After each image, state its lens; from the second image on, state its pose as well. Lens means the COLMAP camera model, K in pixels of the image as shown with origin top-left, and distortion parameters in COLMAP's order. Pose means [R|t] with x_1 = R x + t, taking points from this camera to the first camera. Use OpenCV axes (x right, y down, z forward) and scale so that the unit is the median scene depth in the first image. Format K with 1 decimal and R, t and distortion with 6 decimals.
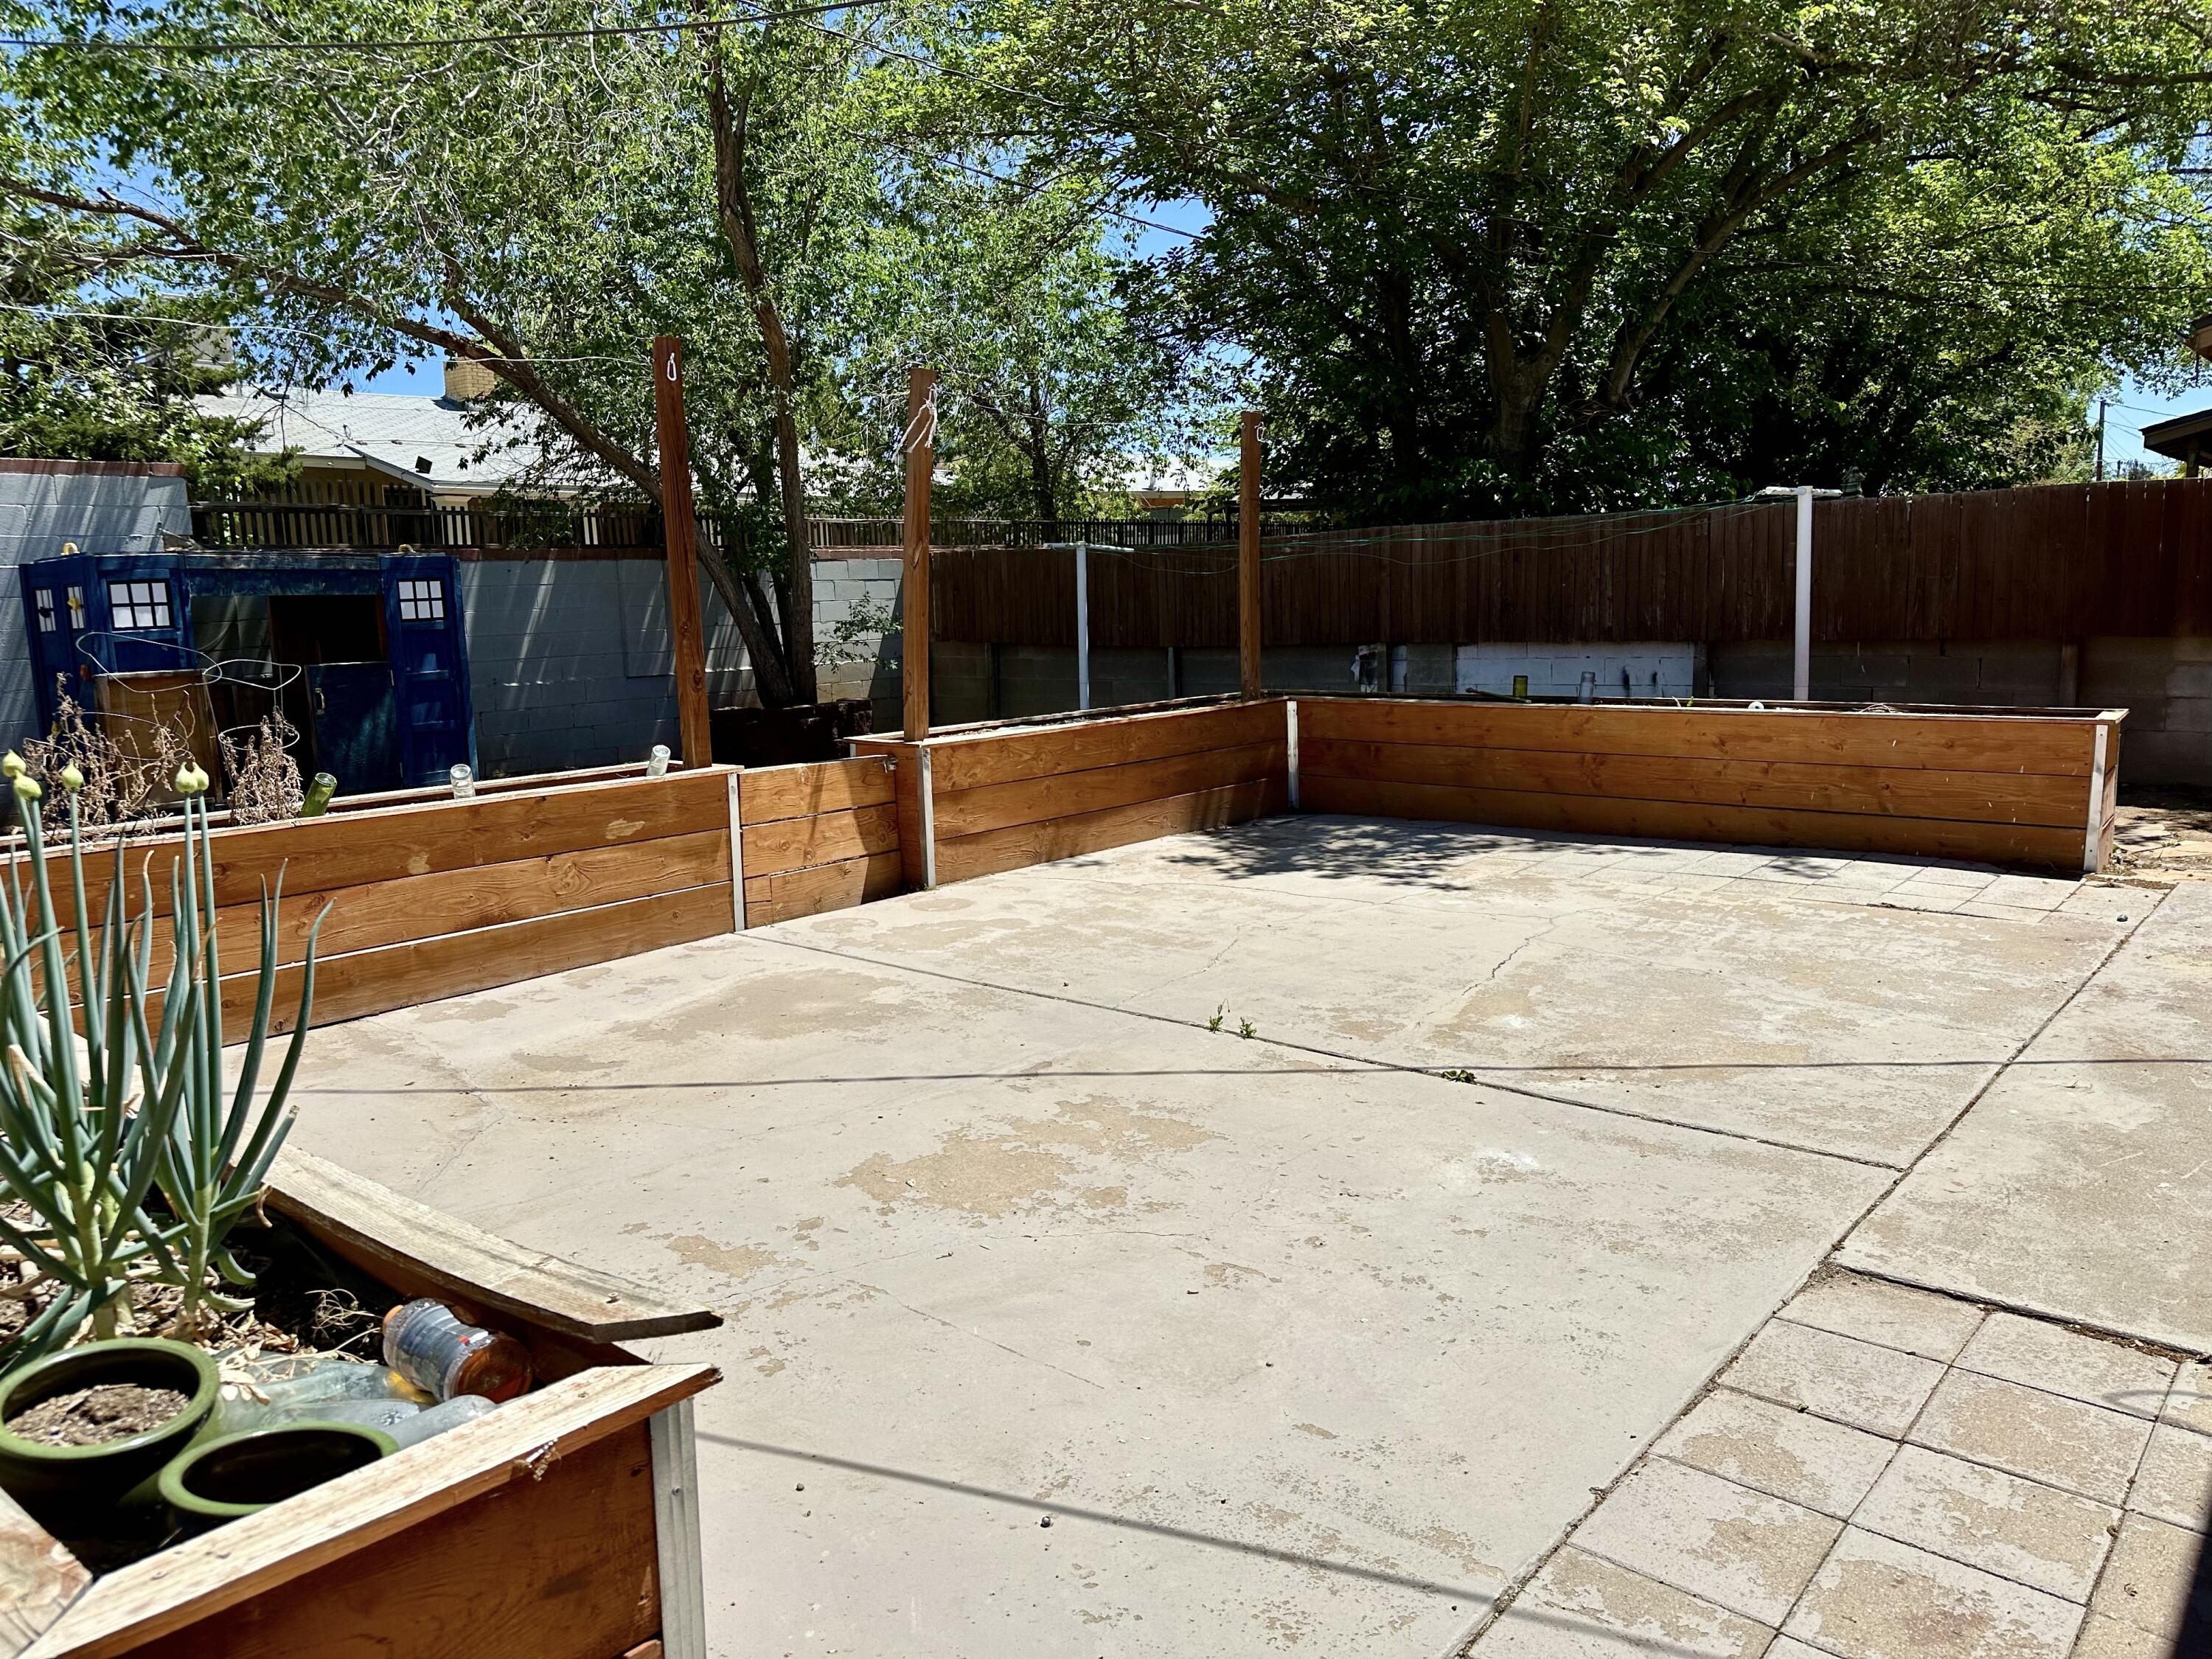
lens RADIAL K [[1531.2, 0, 1109.3], [0, 1531.2, 818.0], [0, 0, 1]] dist [0.114875, -0.183163]
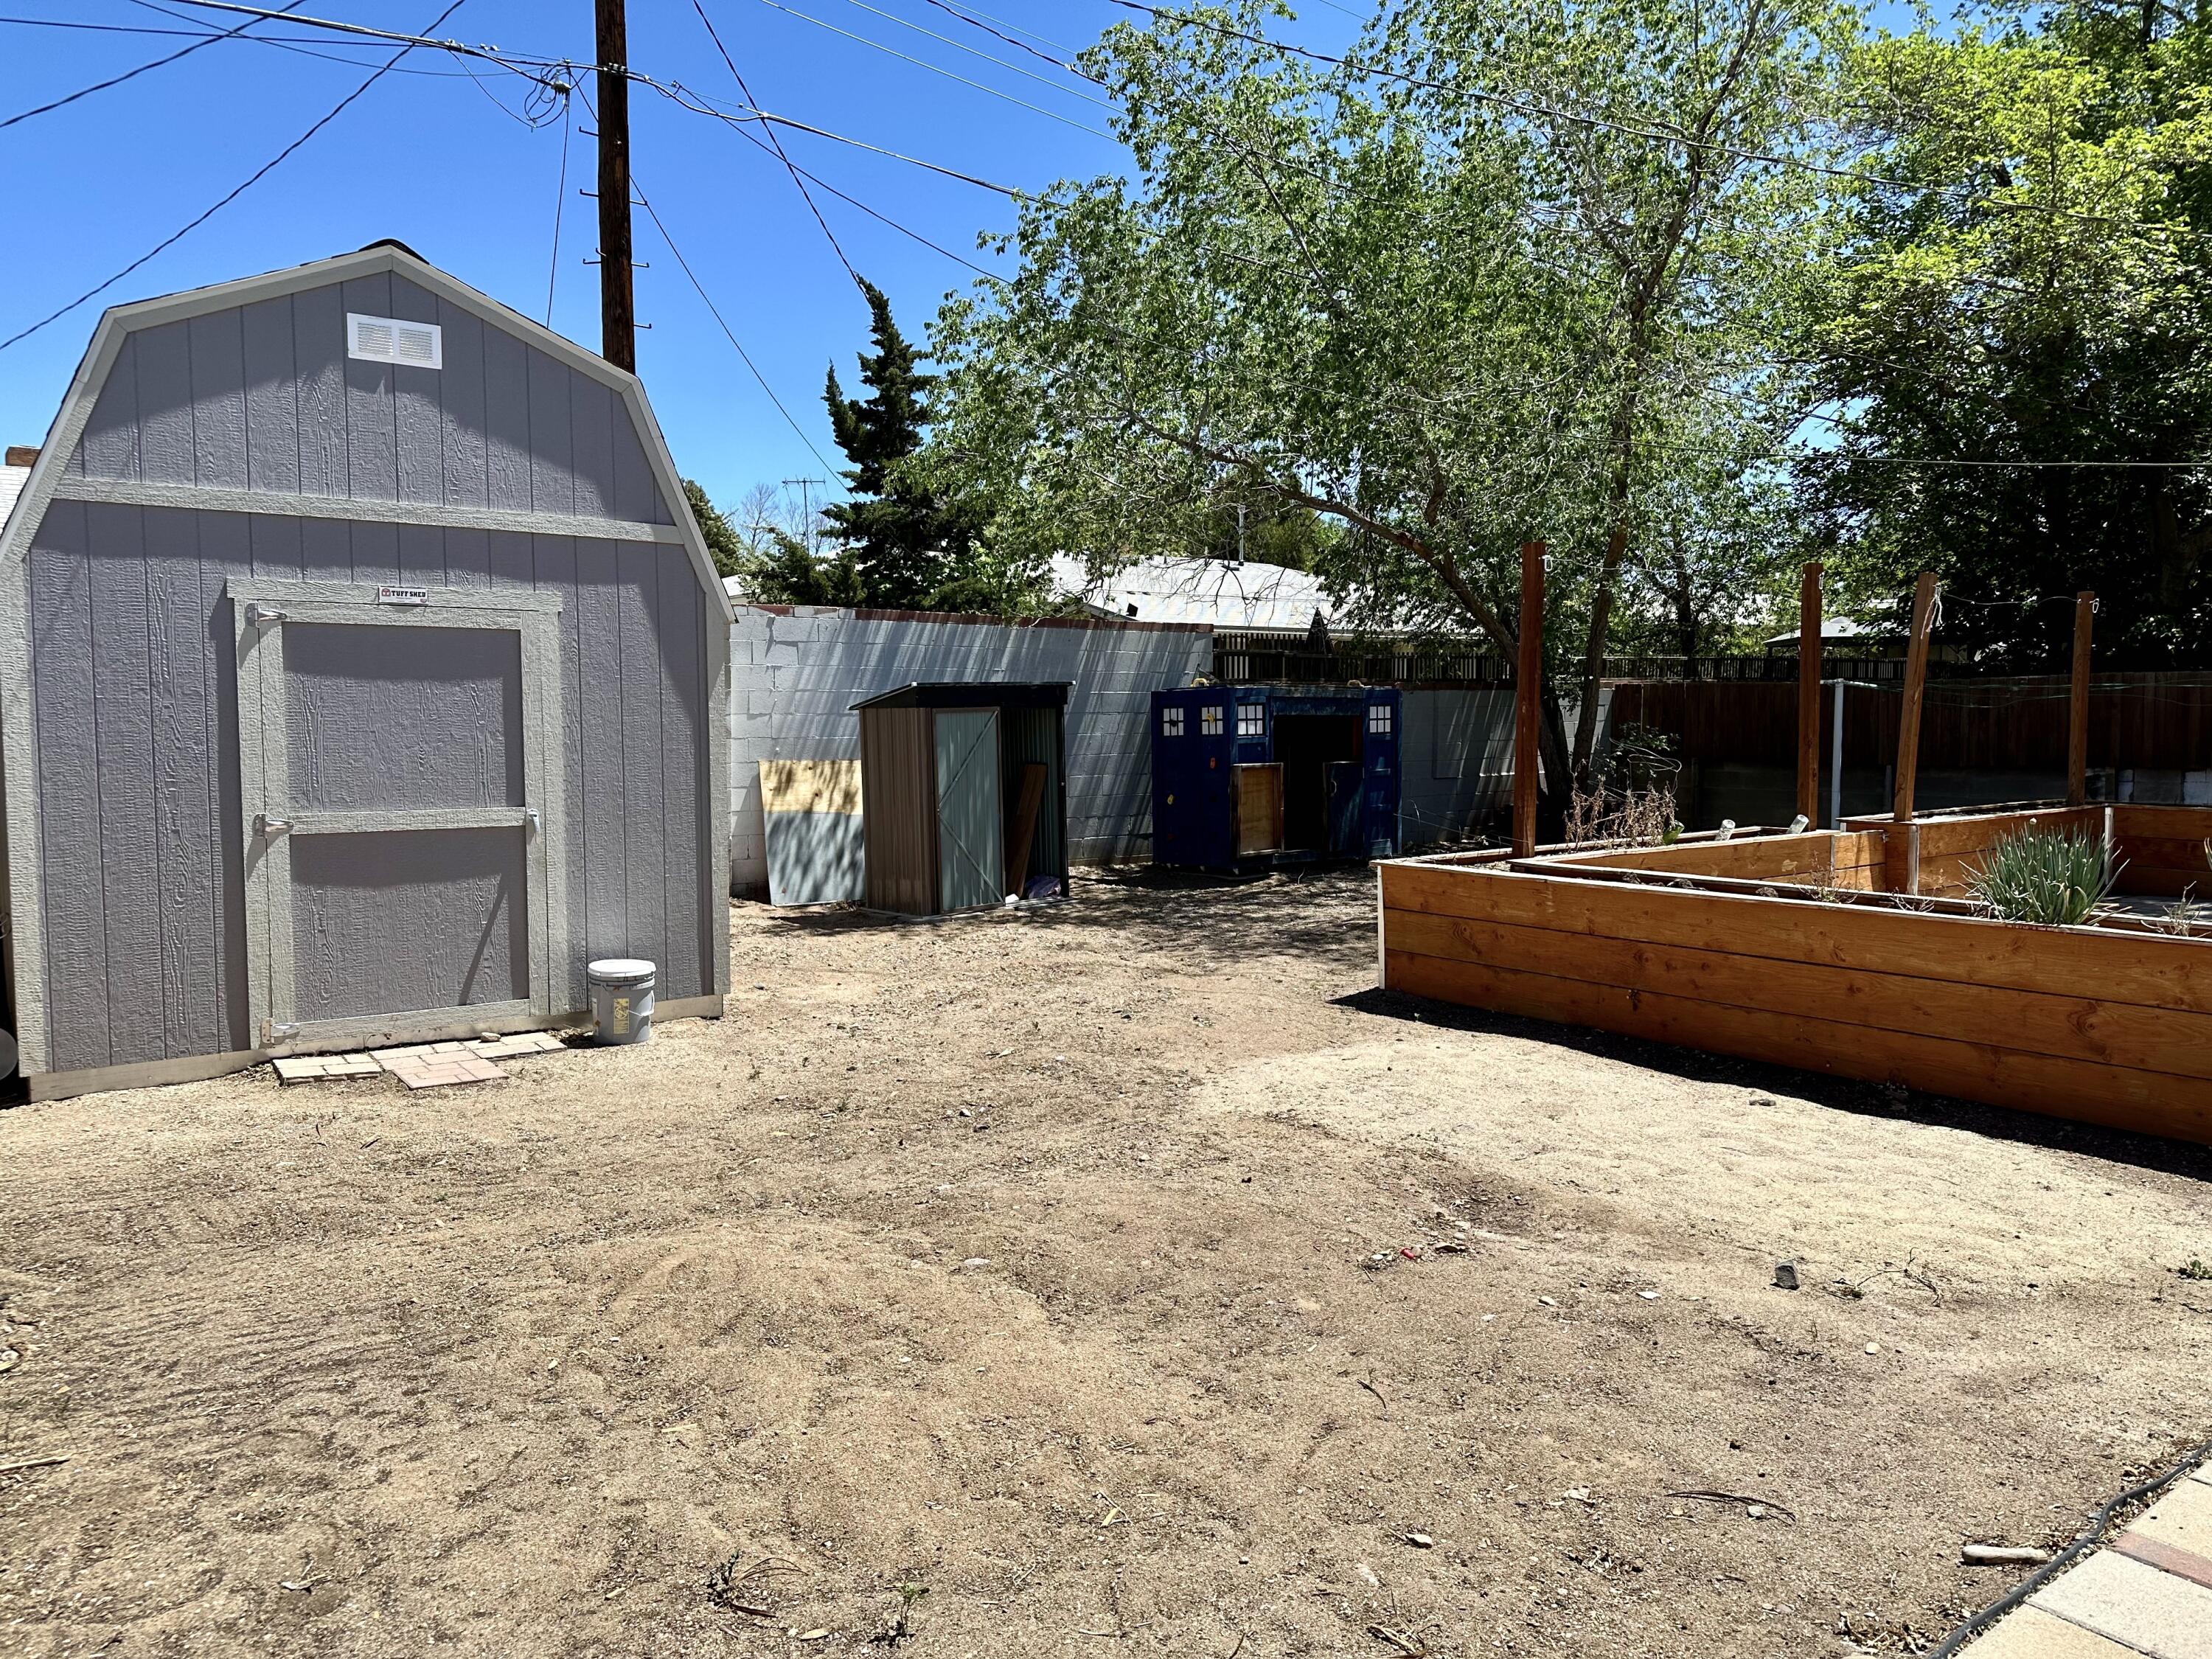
lens RADIAL K [[1526.9, 0, 1123.5], [0, 1526.9, 831.4], [0, 0, 1]] dist [0.043426, -0.051171]
pose [[0.977491, 0.036530, -0.207791, -0.434190], [-0.050481, 0.996784, -0.062235, 0.070658], [0.204849, 0.071324, 0.976191, -0.472442]]
